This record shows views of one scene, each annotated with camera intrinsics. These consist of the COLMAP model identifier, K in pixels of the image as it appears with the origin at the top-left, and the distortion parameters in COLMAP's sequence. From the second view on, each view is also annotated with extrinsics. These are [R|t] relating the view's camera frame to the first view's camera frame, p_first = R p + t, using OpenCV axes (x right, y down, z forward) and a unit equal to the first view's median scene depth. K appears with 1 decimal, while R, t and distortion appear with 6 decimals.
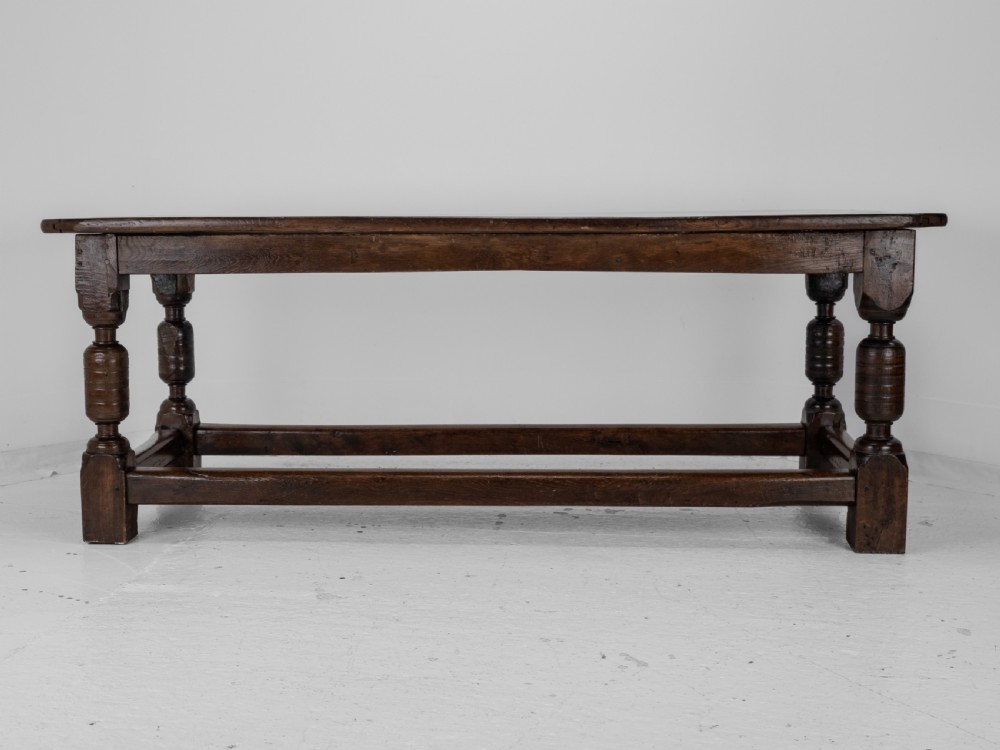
lens RADIAL K [[1282.5, 0, 495.5], [0, 1282.5, 345.2], [0, 0, 1]] dist [-0.009350, 0.000000]
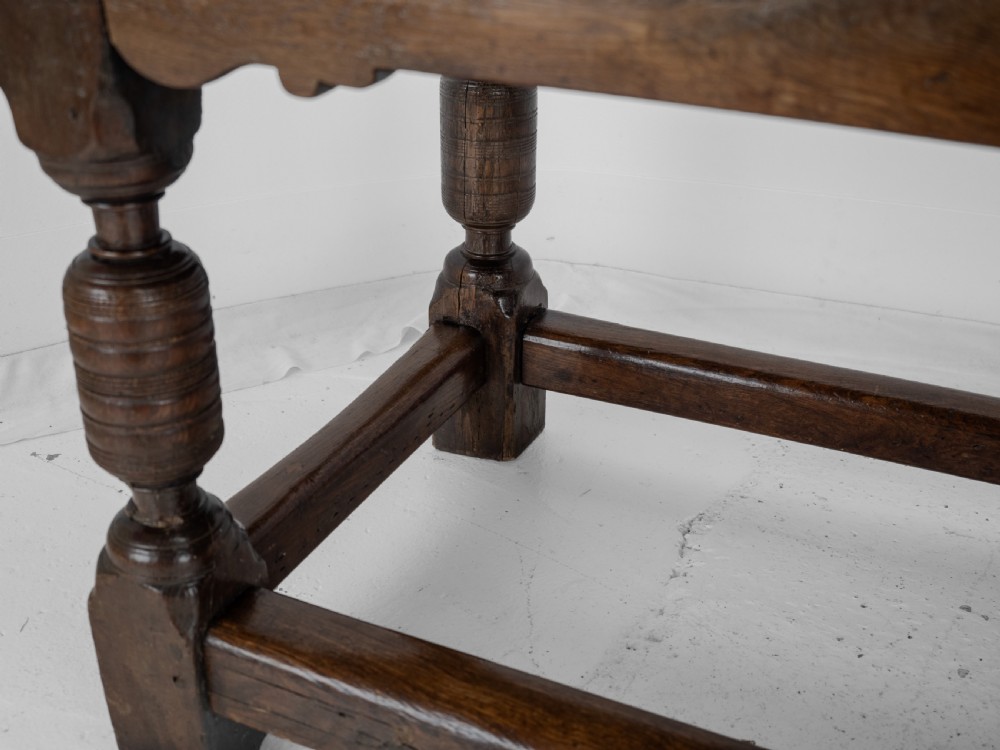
lens RADIAL K [[1201.9, 0, 500.0], [0, 1201.9, 373.9], [0, 0, 1]] dist [0.011754, 0.000000]
pose [[0.924378, 0.179638, -0.336534, -0.124942], [-0.054843, 0.935601, 0.348773, -0.077746], [0.377515, -0.303942, 0.874701, 0.783189]]
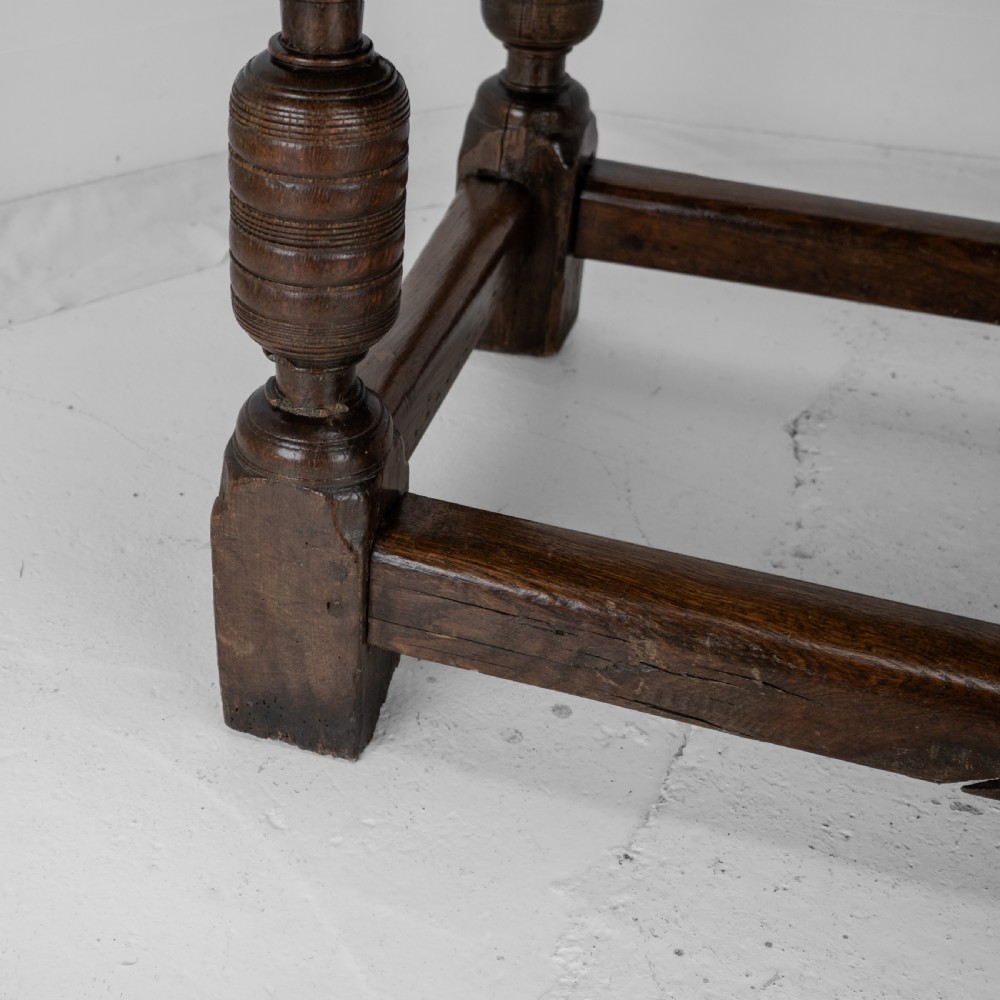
lens RADIAL K [[1605.9, 0, 364.7], [0, 1605.9, 491.1], [0, 0, 1]] dist [0.040594, 0.000000]
pose [[0.956406, 0.185679, -0.225413, -0.216747], [-0.065047, 0.887905, 0.455404, -0.066220], [0.284705, -0.420889, 0.861276, 0.719020]]
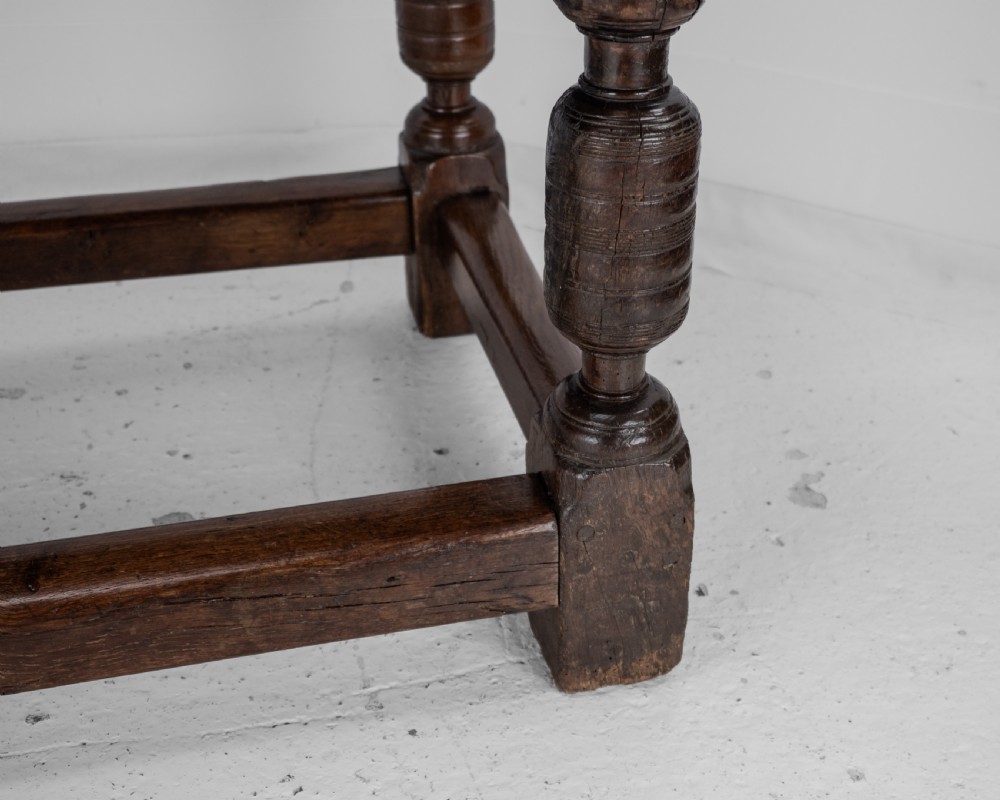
lens RADIAL K [[1429.0, 0, 597.1], [0, 1429.0, 445.8], [0, 0, 1]] dist [0.016870, 0.000000]
pose [[0.946709, -0.140934, 0.289621, 0.191706], [0.001581, 0.901212, 0.433375, -0.066068], [-0.322088, -0.409822, 0.853408, 0.694265]]
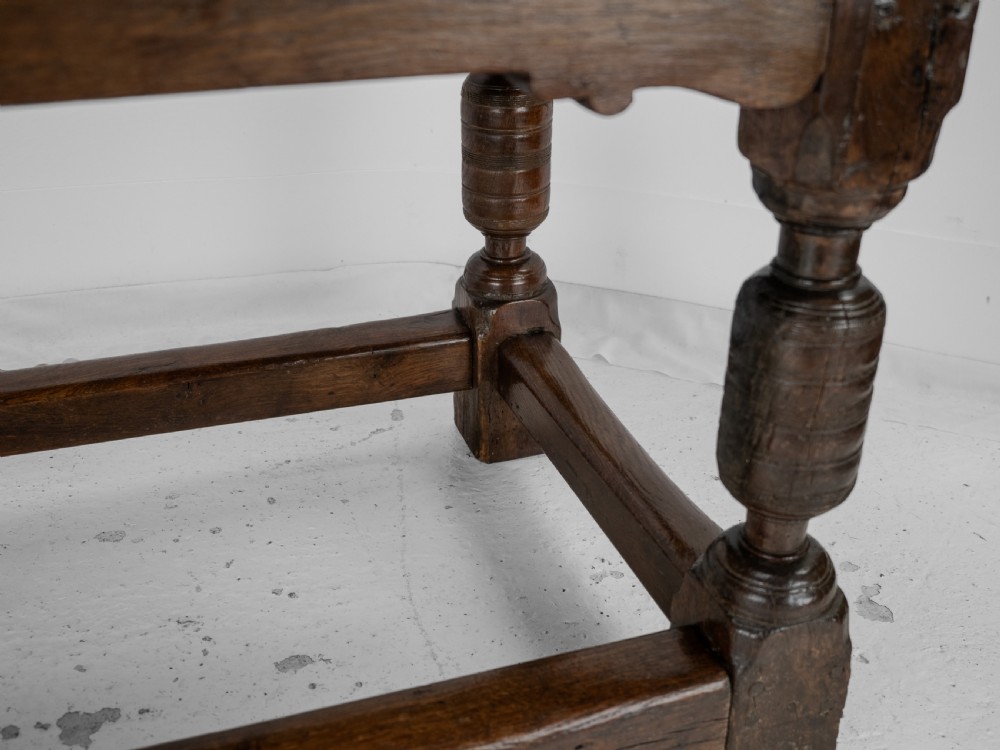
lens RADIAL K [[1201.9, 0, 516.3], [0, 1201.9, 376.4], [0, 0, 1]] dist [0.011754, 0.000000]
pose [[0.925859, -0.145054, 0.348918, 0.136622], [0.014350, 0.936217, 0.351130, -0.077094], [-0.377596, -0.320090, 0.868887, 0.768022]]
